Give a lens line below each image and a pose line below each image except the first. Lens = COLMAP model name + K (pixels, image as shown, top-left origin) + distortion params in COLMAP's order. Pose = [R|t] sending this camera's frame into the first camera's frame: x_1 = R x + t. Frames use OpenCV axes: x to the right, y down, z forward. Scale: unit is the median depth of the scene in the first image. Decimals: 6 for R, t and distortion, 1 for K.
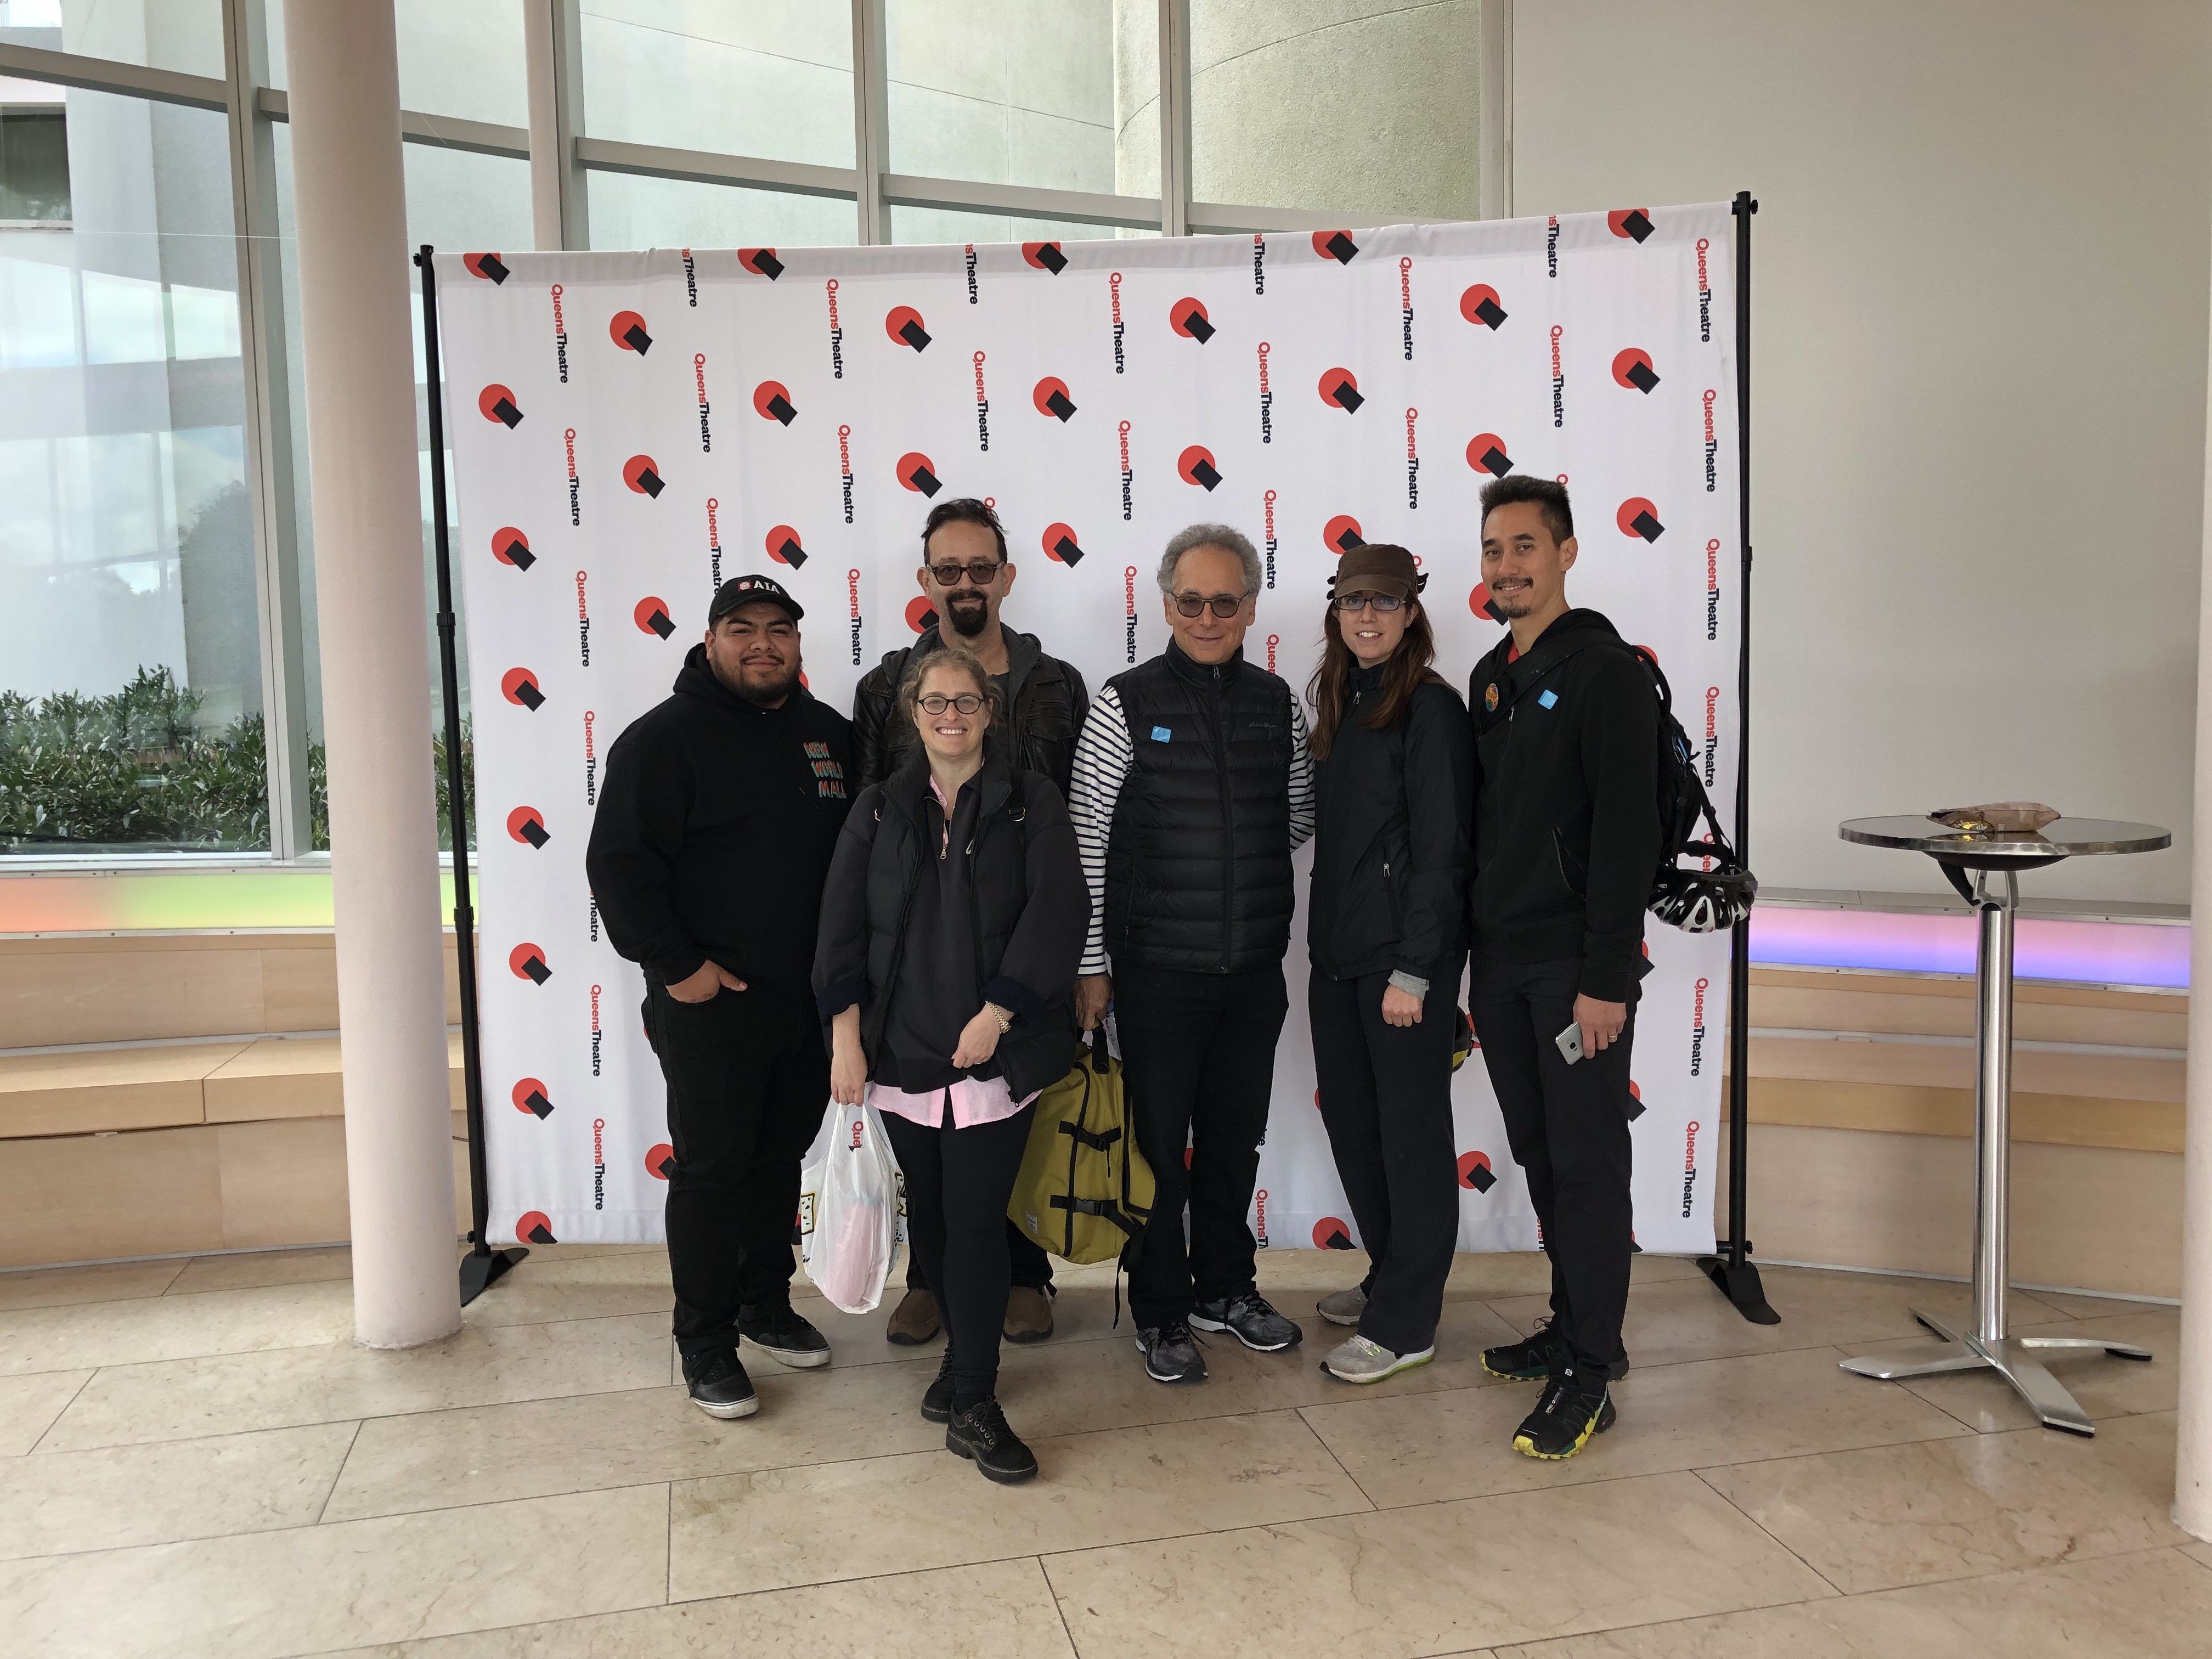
lens RADIAL K [[1790.7, 0, 1107.3], [0, 1790.7, 812.9], [0, 0, 1]] dist [-0.000668, -0.004338]
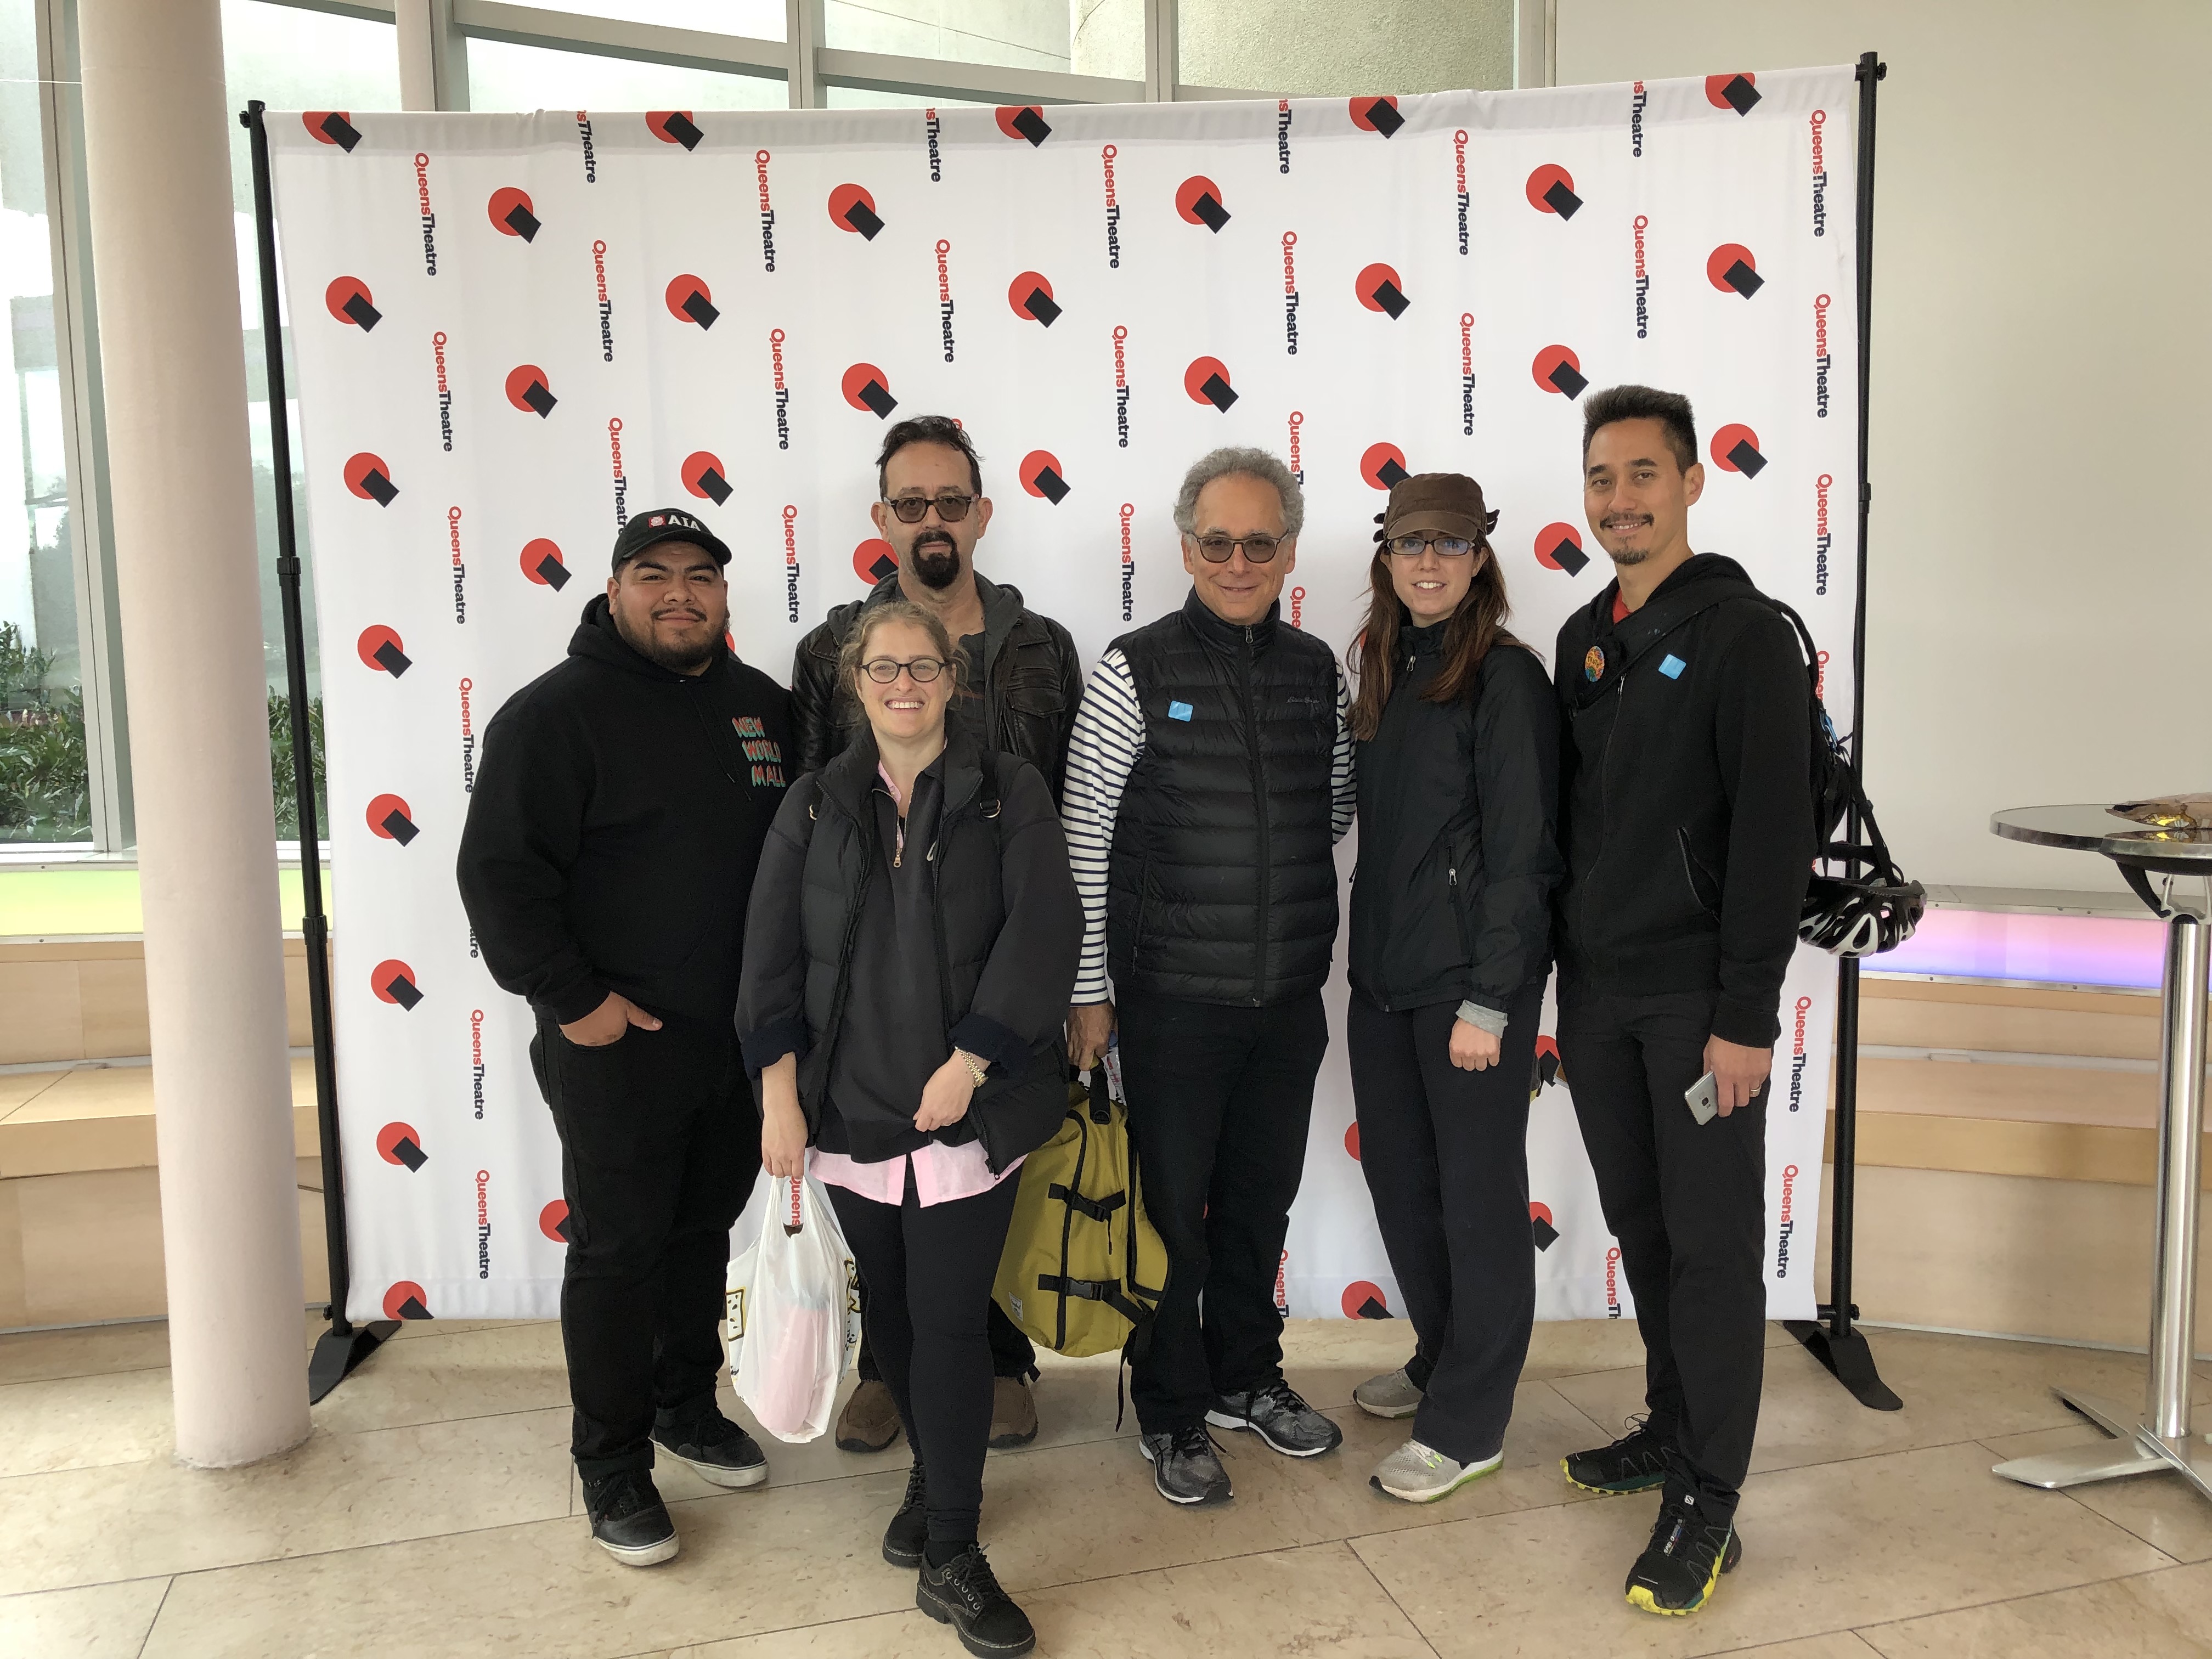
lens RADIAL K [[1810.8, 0, 1104.9], [0, 1810.8, 806.6], [0, 0, 1]] dist [-0.040413, 0.077926]
pose [[0.999158, -0.001909, 0.040983, -0.033258], [0.001176, 0.999839, 0.017897, -0.013415], [-0.041011, -0.017833, 0.999000, 0.174616]]
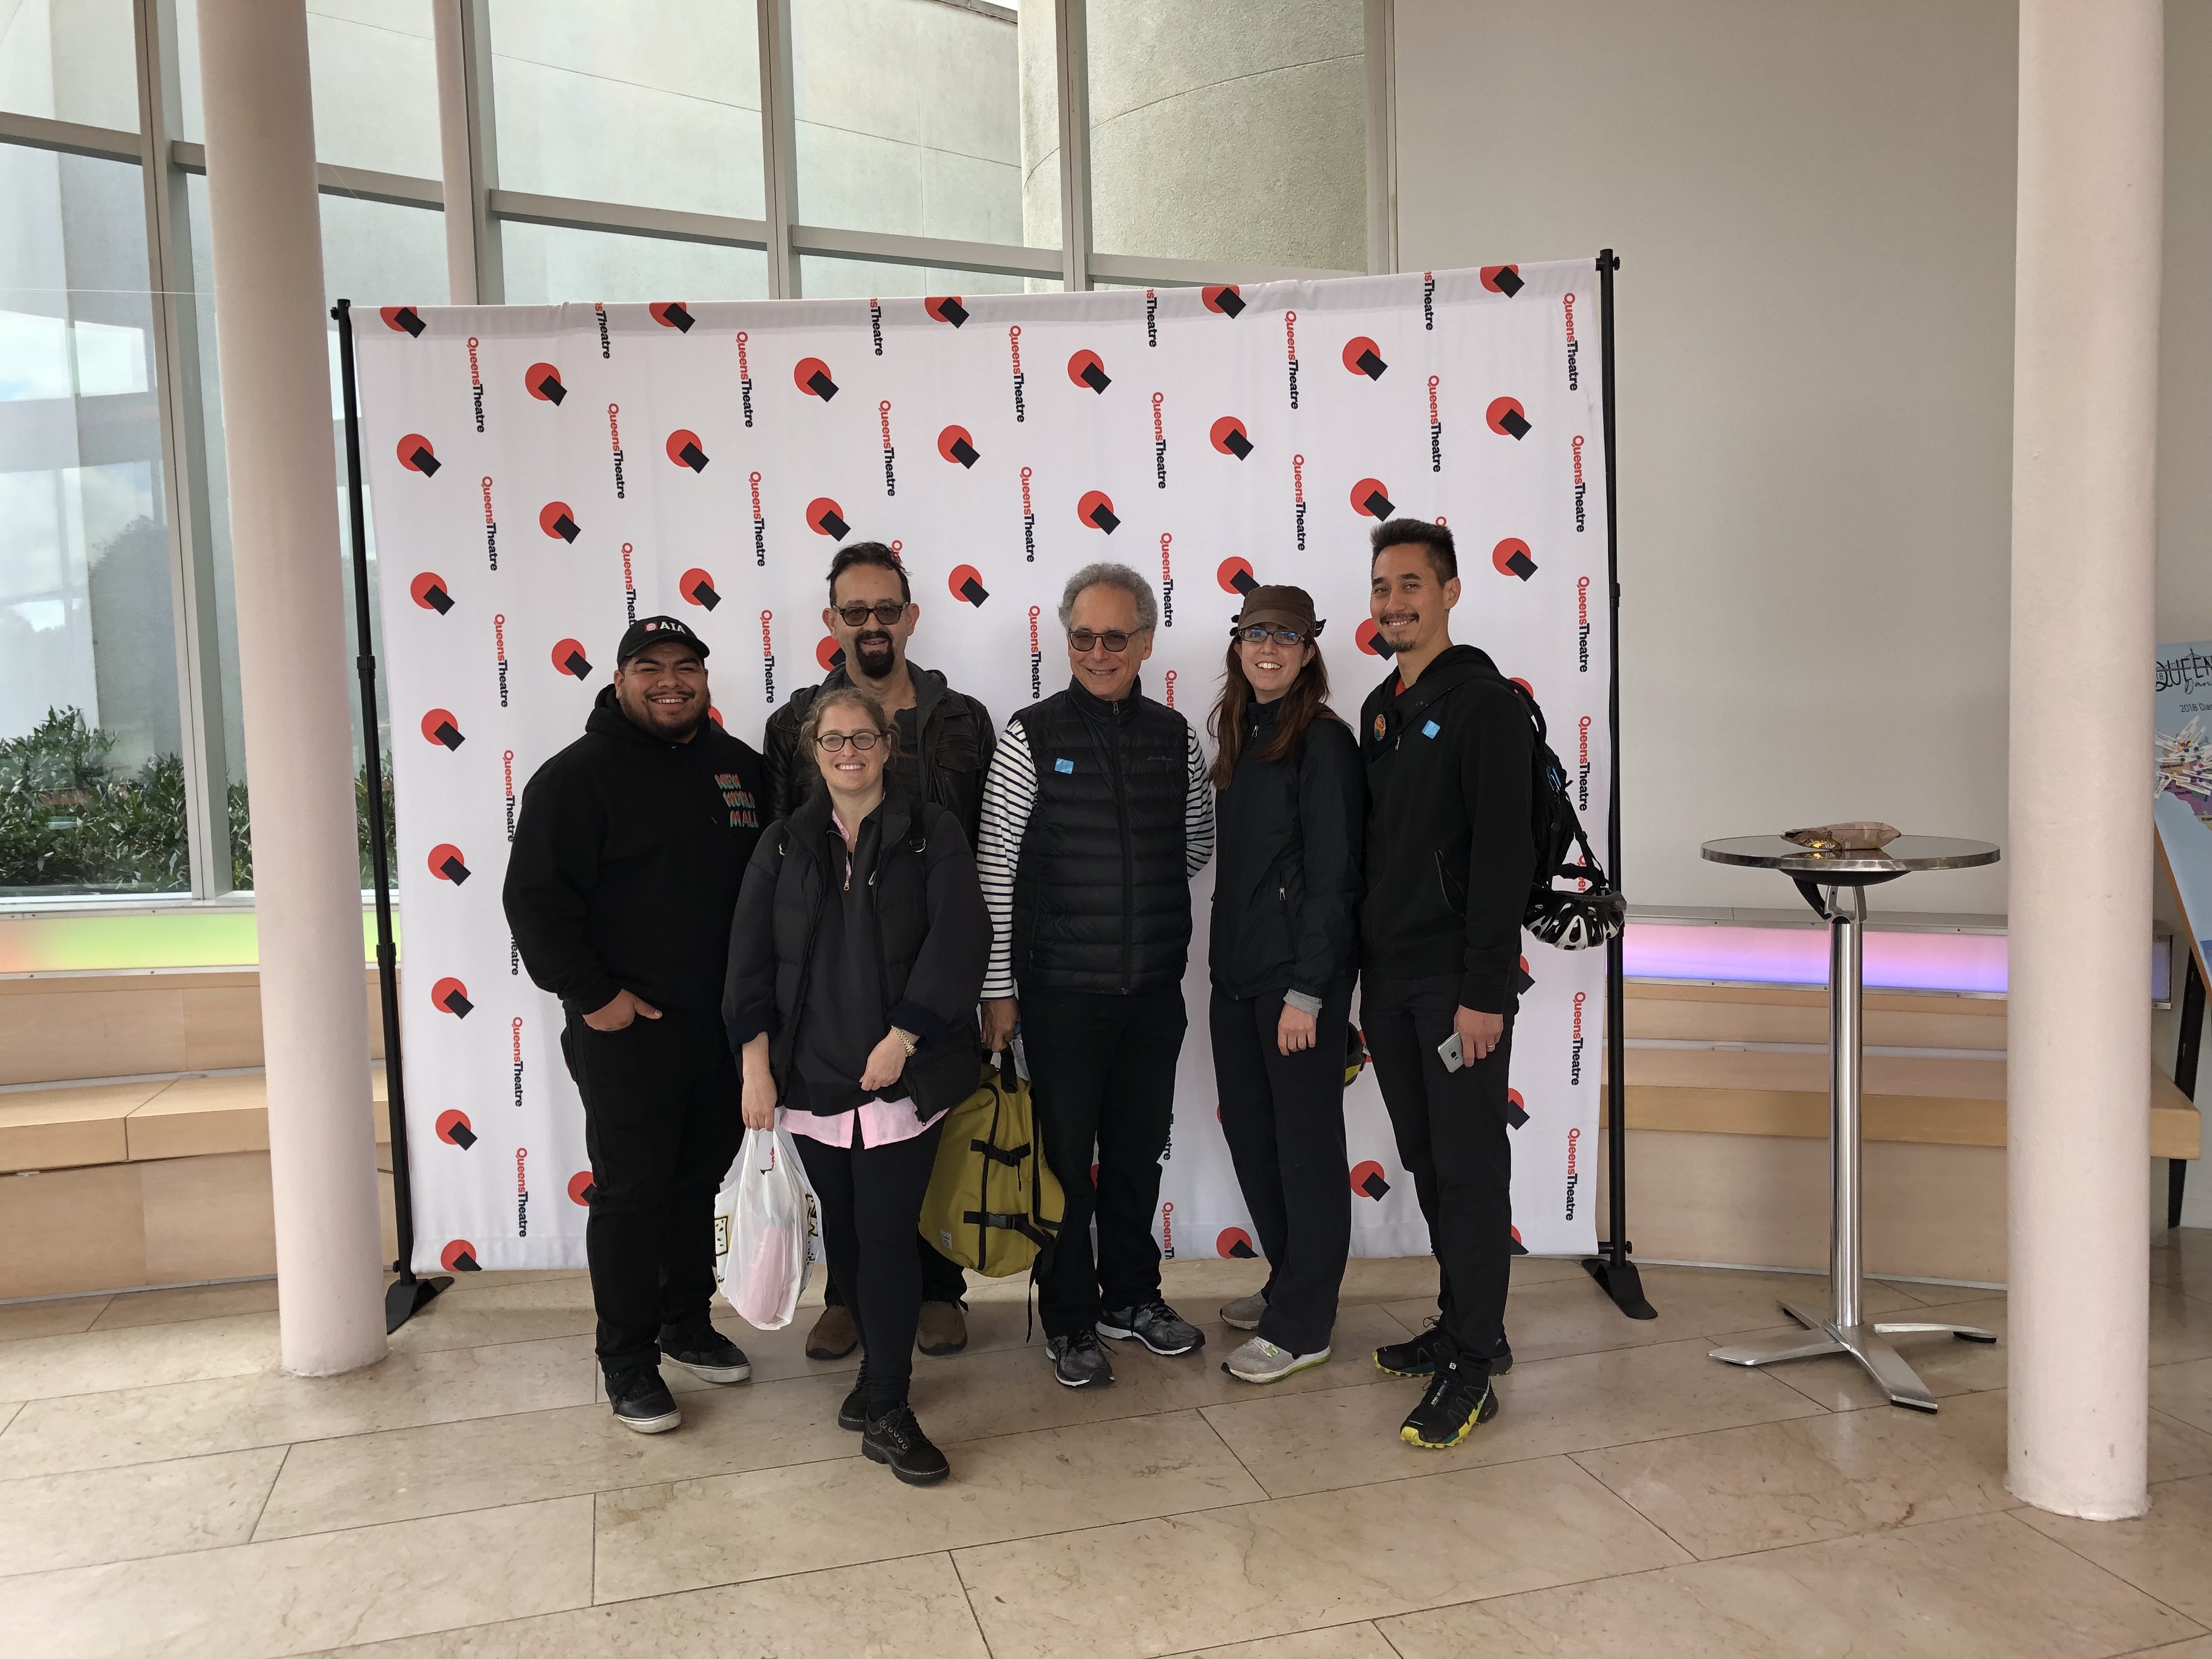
lens RADIAL K [[1790.1, 0, 1110.9], [0, 1790.1, 822.8], [0, 0, 1]] dist [0.000522, -0.003824]
pose [[0.999000, -0.012658, 0.042872, 0.012634], [0.013112, 0.999861, -0.010333, -0.000175], [-0.042735, 0.010885, 0.999027, -0.044345]]
